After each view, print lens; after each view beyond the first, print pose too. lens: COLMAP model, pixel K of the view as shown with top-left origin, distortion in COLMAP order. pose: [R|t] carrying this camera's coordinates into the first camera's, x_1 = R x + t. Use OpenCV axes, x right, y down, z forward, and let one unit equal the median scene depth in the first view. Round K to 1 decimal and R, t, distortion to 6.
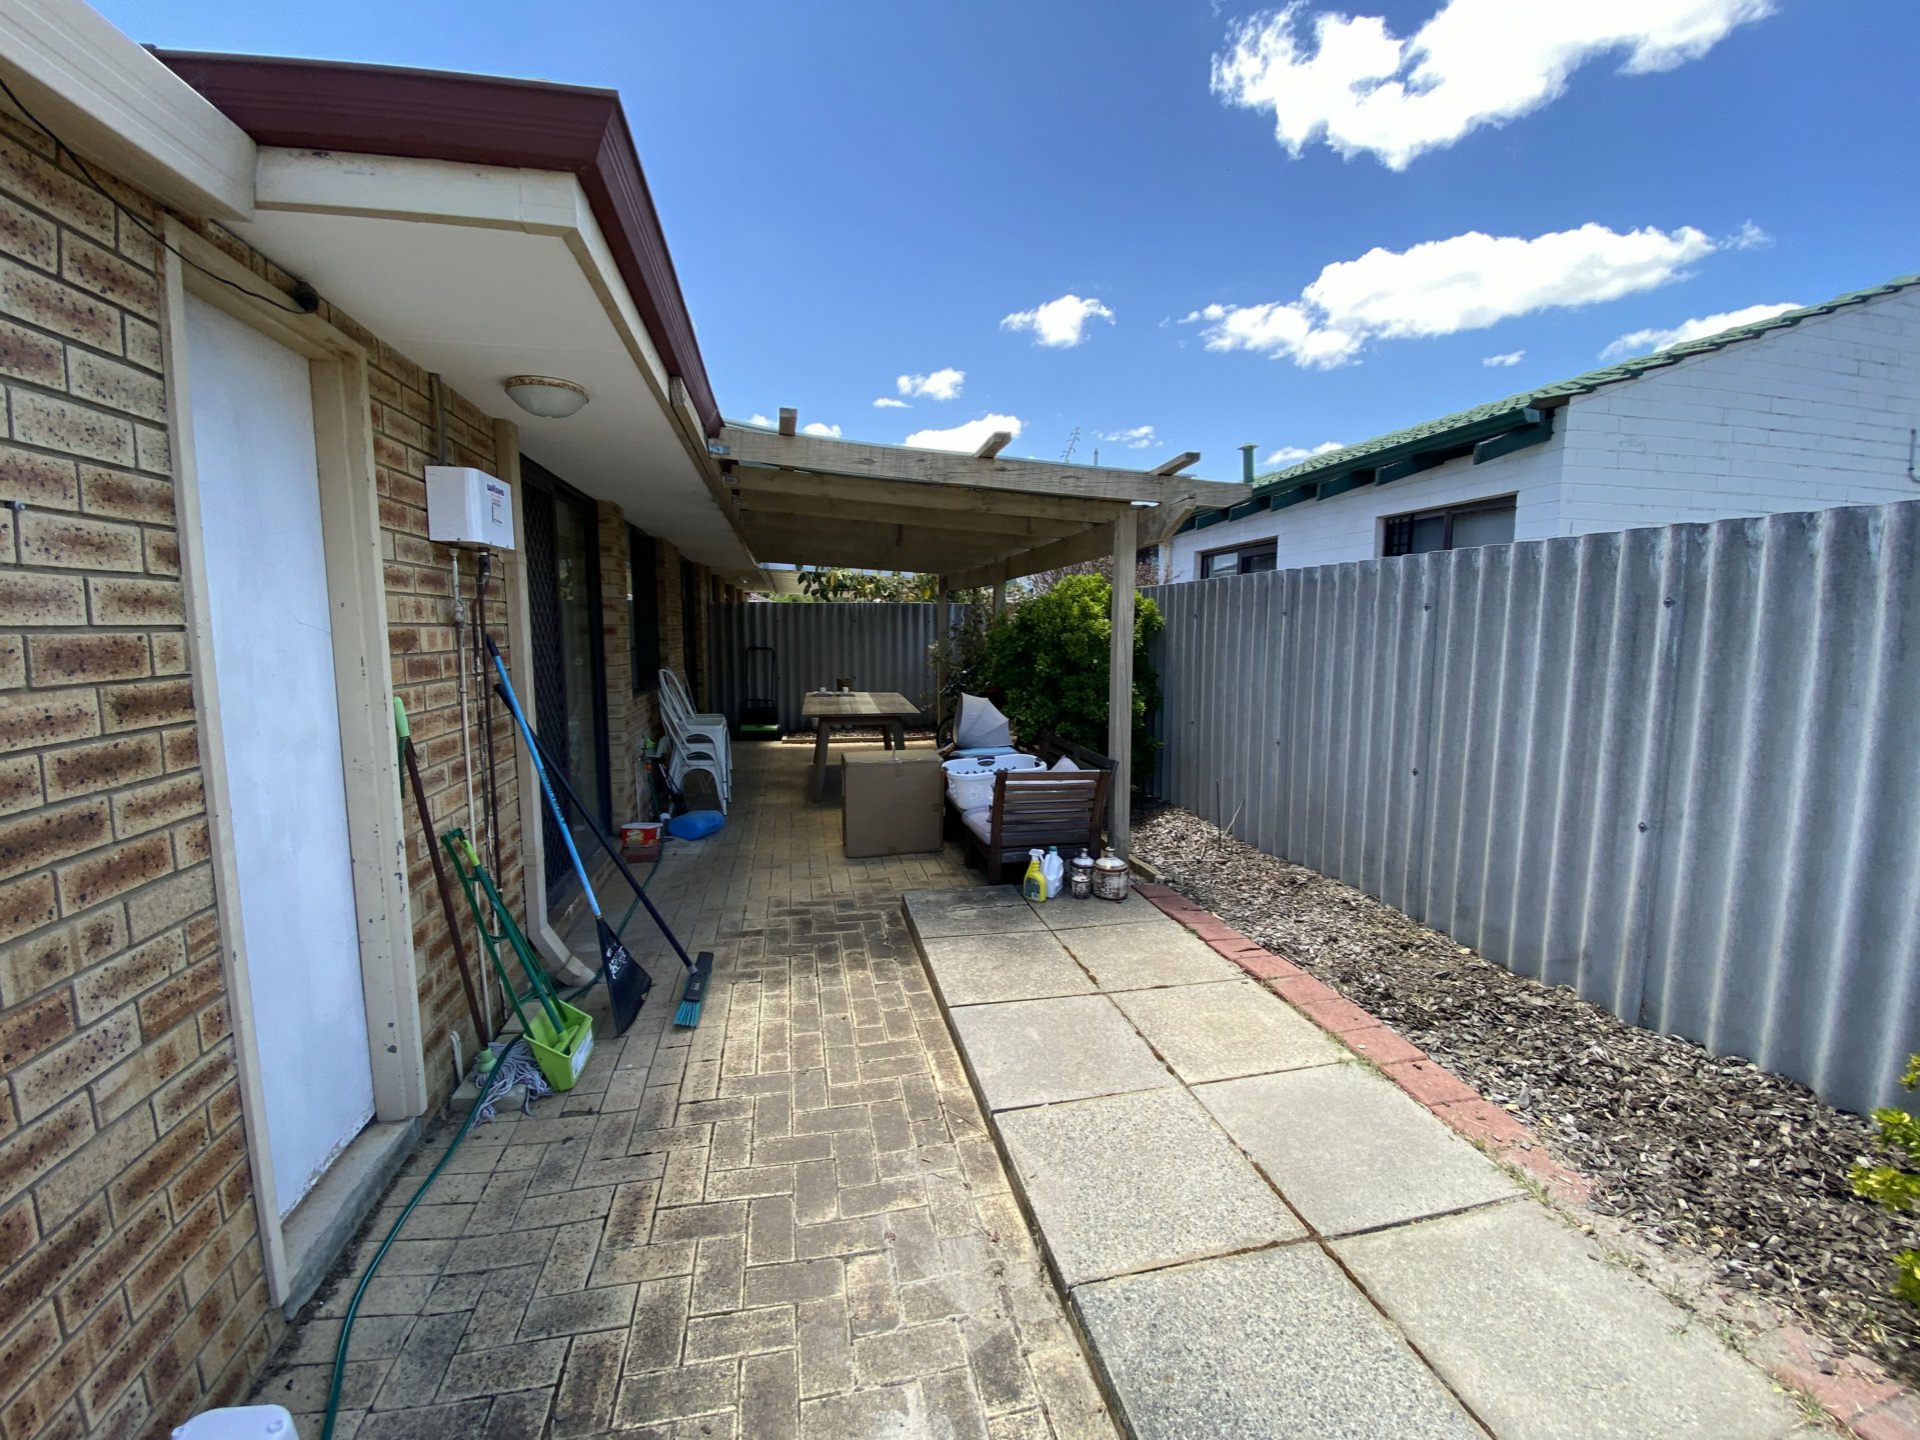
lens RADIAL K [[774.0, 0, 963.3], [0, 774.0, 715.9], [0, 0, 1]] dist [-0.004669, -0.001299]
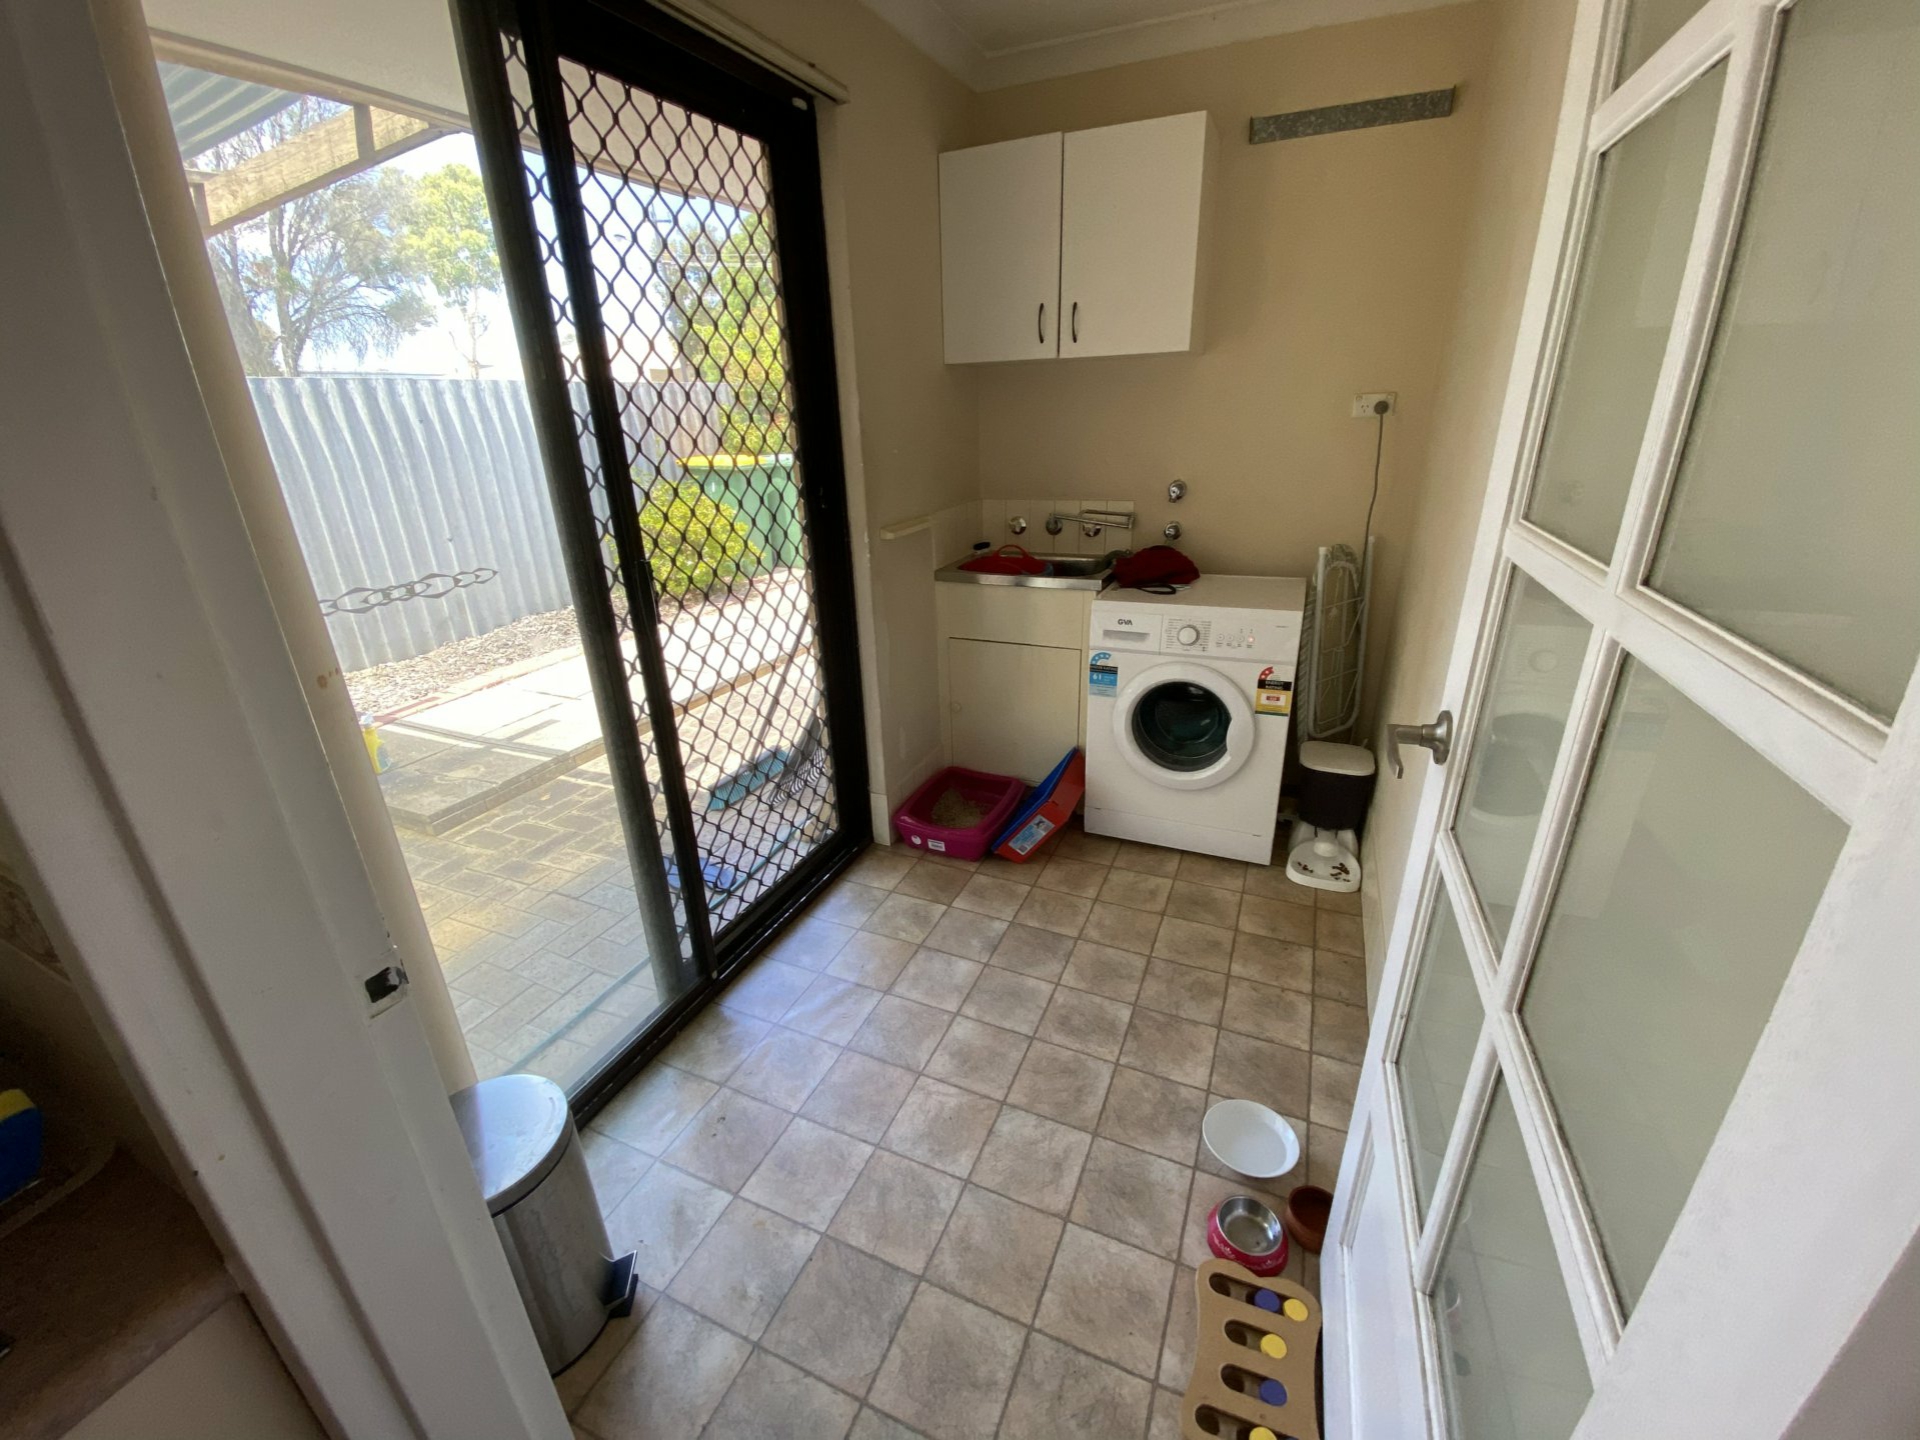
lens RADIAL K [[774.0, 0, 964.0], [0, 774.0, 713.8], [0, 0, 1]] dist [-0.004669, -0.001299]
pose [[-0.814023, -0.194267, 0.547381, -0.361559], [0.091381, 0.887838, 0.450991, -0.061105], [-0.573599, 0.417138, -0.704969, 0.479750]]
